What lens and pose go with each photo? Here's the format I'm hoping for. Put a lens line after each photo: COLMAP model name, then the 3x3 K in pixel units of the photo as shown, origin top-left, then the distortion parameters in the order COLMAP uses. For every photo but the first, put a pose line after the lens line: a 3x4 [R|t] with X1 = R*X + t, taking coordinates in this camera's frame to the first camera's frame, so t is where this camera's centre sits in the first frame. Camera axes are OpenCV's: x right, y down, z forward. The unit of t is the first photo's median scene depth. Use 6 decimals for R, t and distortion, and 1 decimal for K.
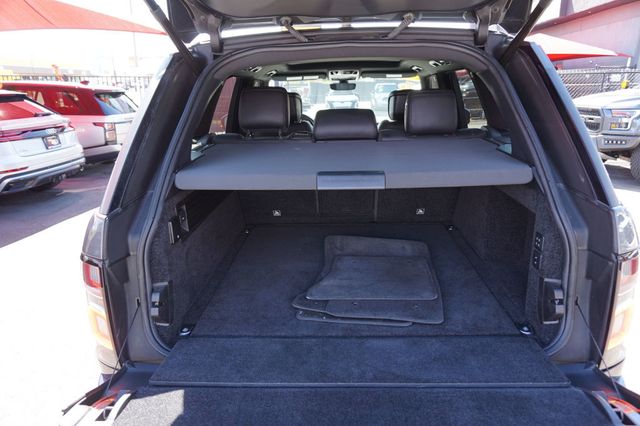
lens RADIAL K [[440.2, 0, 320.0], [0, 440.2, 212.6], [0, 0, 1]] dist [-0.023574, 0.007913]
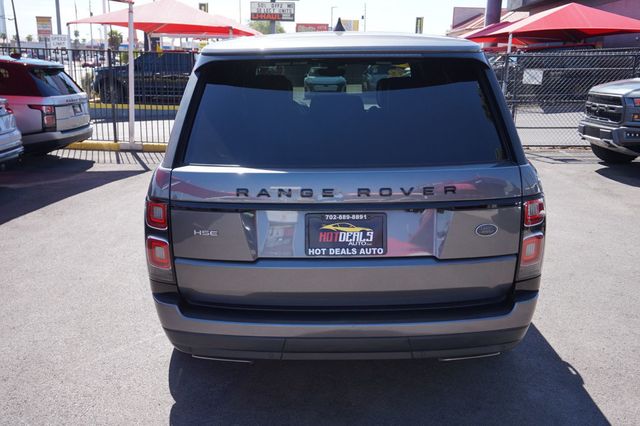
lens RADIAL K [[583.6, 0, 321.5], [0, 583.6, 214.0], [0, 0, 1]] dist [0.009064, 0.000000]
pose [[0.998951, 0.006513, 0.045328, -0.058305], [-0.005279, 0.999614, -0.027270, 0.134036], [-0.045488, 0.027002, 0.998600, -0.593540]]
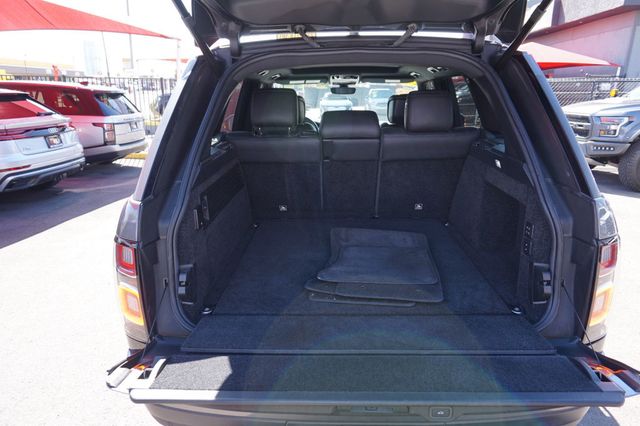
lens RADIAL K [[440.2, 0, 318.2], [0, 440.2, 211.2], [0, 0, 1]] dist [-0.023574, 0.007913]
pose [[0.999851, 0.011076, 0.013206, -0.036605], [-0.010904, 0.999856, -0.013008, 0.027137], [-0.013348, 0.012862, 0.999828, -0.075503]]
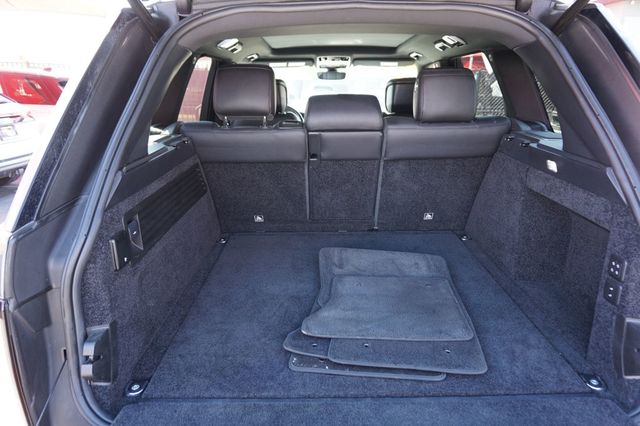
lens RADIAL K [[440.2, 0, 324.1], [0, 440.2, 212.3], [0, 0, 1]] dist [-0.023574, 0.007913]
pose [[0.998334, 0.004617, 0.057512, -0.029492], [-0.004991, 0.999967, 0.006363, -0.021703], [-0.057481, -0.006640, 0.998325, 0.201080]]
